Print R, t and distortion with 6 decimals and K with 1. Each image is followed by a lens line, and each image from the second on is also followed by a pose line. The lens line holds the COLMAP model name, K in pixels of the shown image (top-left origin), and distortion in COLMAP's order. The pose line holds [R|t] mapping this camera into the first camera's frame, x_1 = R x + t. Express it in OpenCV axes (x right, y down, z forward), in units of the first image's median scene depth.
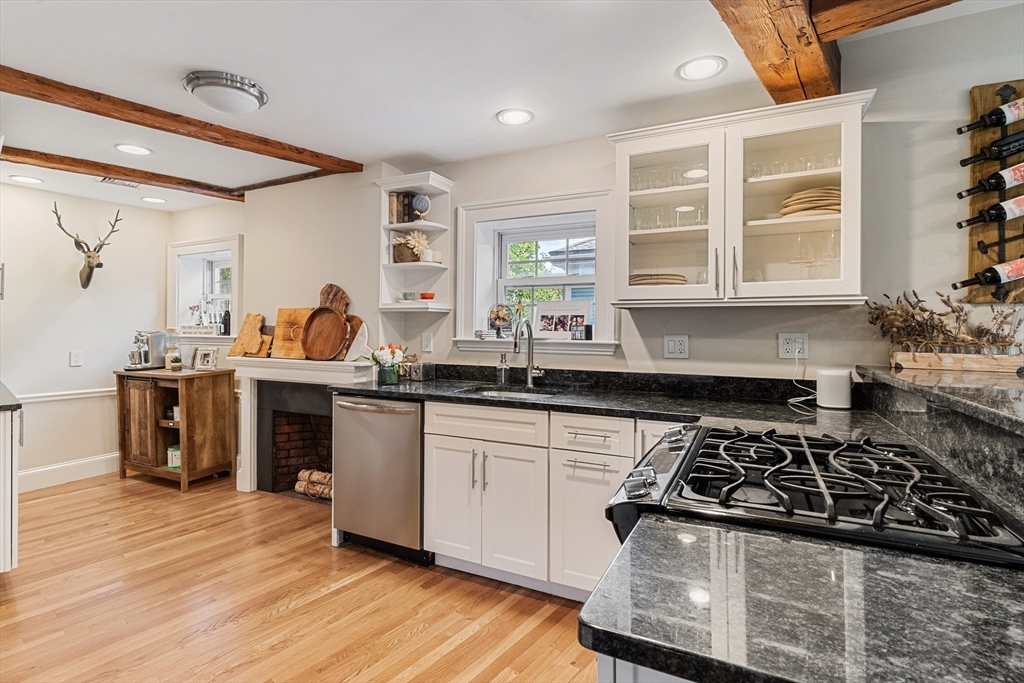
lens RADIAL K [[495.5, 0, 507.6], [0, 495.5, 331.2], [0, 0, 1]] dist [0.002413, 0.000792]
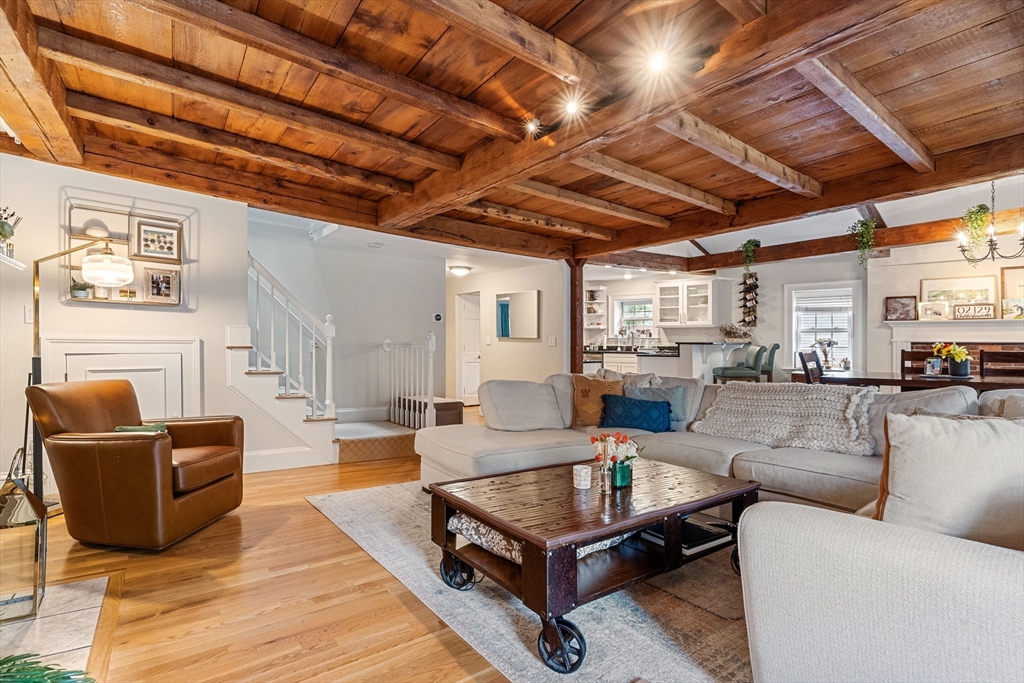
lens RADIAL K [[495.5, 0, 507.6], [0, 495.5, 331.2], [0, 0, 1]] dist [0.002413, 0.000792]
pose [[0.978863, -0.008429, -0.204342, -0.087375], [0.003916, 0.999740, -0.022480, 0.044356], [0.204478, 0.021205, 0.978641, -2.224302]]
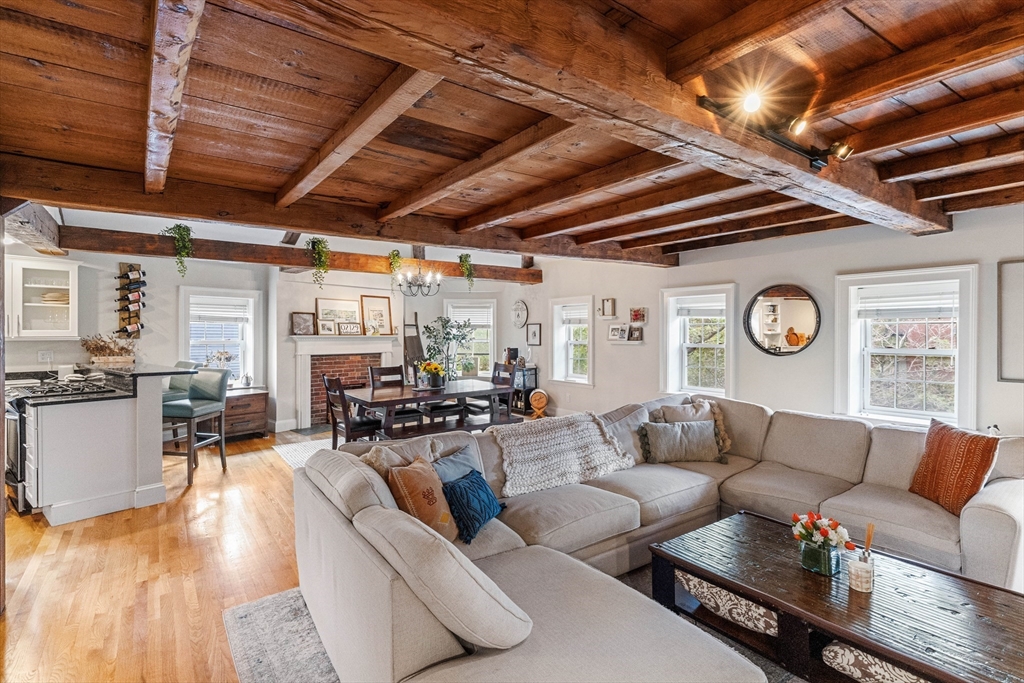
lens RADIAL K [[495.5, 0, 507.6], [0, 495.5, 331.2], [0, 0, 1]] dist [0.002413, 0.000792]
pose [[0.228561, -0.004010, 0.973521, -0.872300], [-0.001086, 0.999990, 0.004374, -0.073651], [-0.973529, -0.002057, 0.228554, -1.192019]]
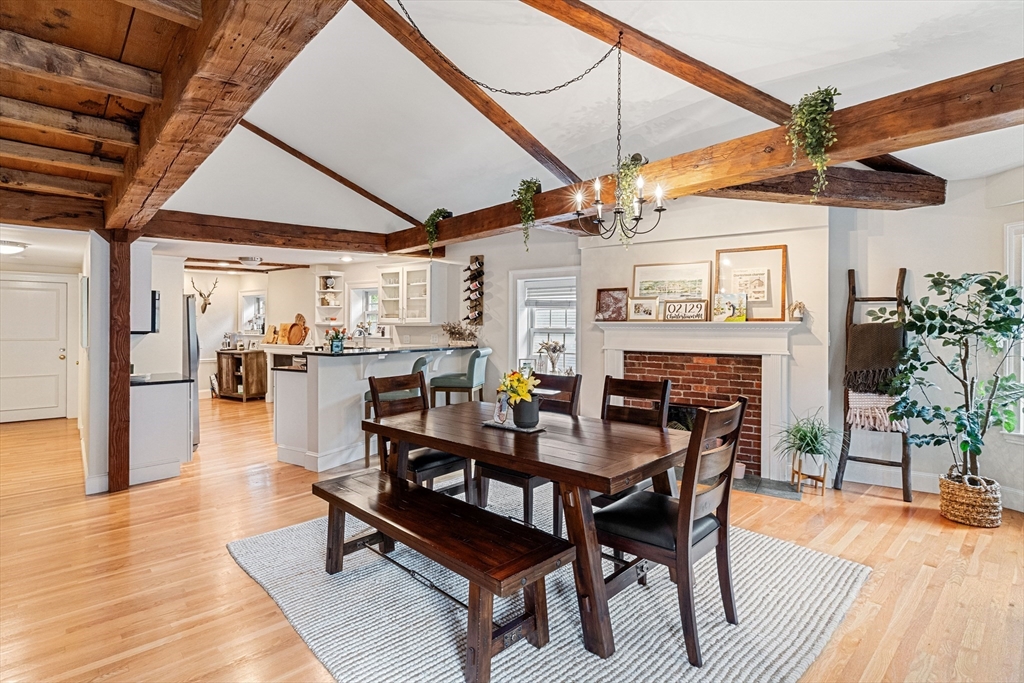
lens RADIAL K [[481.6, 0, 512.0], [0, 481.6, 321.4], [0, 0, 1]] dist [-0.000710, 0.000043]
pose [[0.994231, -0.008916, -0.106884, 1.002725], [0.008365, 0.999949, -0.005607, -0.037786], [0.106929, 0.004680, 0.994256, -1.325190]]
